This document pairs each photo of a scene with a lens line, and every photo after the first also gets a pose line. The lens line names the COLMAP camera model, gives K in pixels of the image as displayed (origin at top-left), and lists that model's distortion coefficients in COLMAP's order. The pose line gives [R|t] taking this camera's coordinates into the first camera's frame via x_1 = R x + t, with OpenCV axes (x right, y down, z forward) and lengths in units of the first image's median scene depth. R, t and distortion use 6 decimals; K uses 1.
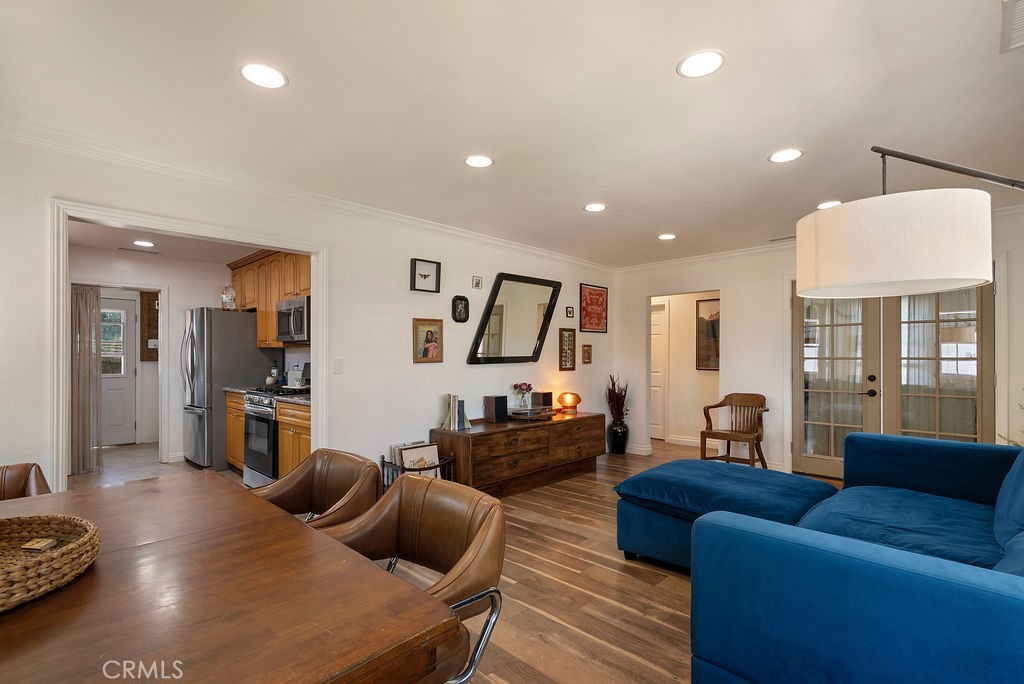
lens RADIAL K [[471.5, 0, 521.8], [0, 471.5, 358.8], [0, 0, 1]] dist [-0.006961, 0.001342]
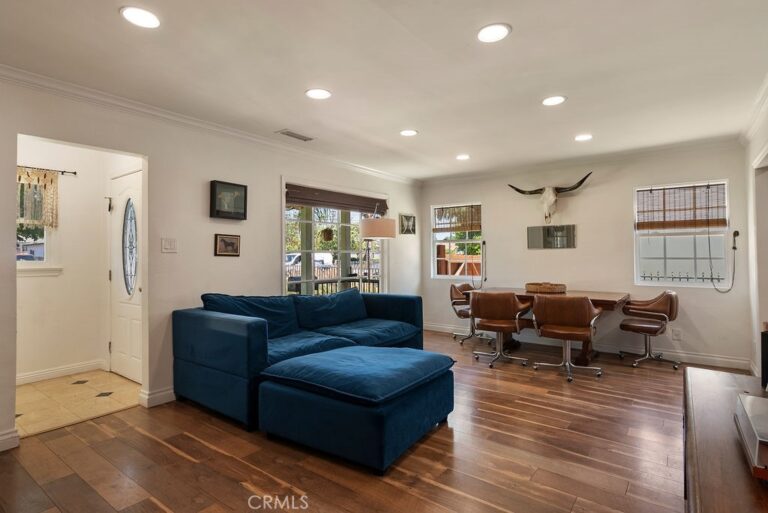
lens RADIAL K [[405.2, 0, 384.8], [0, 405.2, 243.5], [0, 0, 1]] dist [-0.001083, 0.002422]
pose [[-0.992953, 0.006445, -0.118330, 0.340860], [0.009825, 0.999560, -0.028001, -0.000725], [0.118098, -0.028966, -0.992579, 1.381798]]
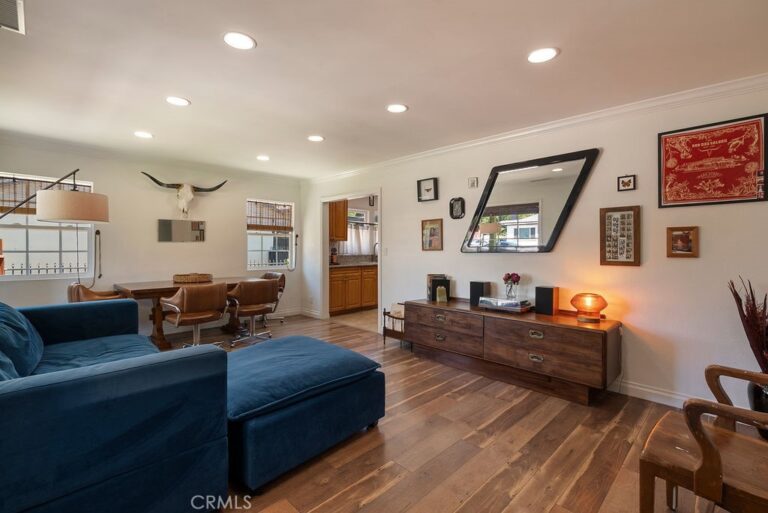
lens RADIAL K [[353.6, 0, 386.7], [0, 353.6, 252.2], [0, 0, 1]] dist [-0.006961, 0.001342]
pose [[-0.014381, 0.017228, -0.999748, 0.855975], [-0.004522, 0.999840, 0.017294, -0.004157], [0.999886, 0.004769, -0.014301, 0.871002]]
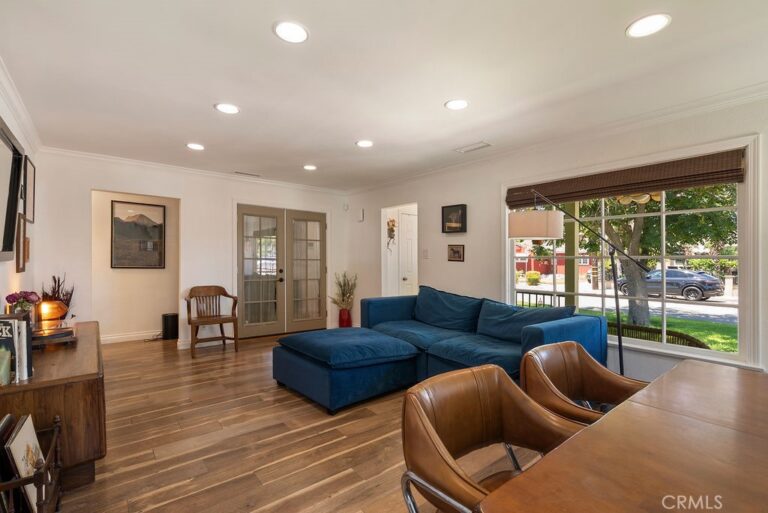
lens RADIAL K [[353.6, 0, 378.7], [0, 353.6, 258.1], [0, 0, 1]] dist [-0.006961, 0.001342]
pose [[0.144226, 0.008200, 0.989511, -0.490057], [-0.012601, 0.999900, -0.006450, -0.000781], [-0.989465, -0.011538, 0.144314, 0.504506]]
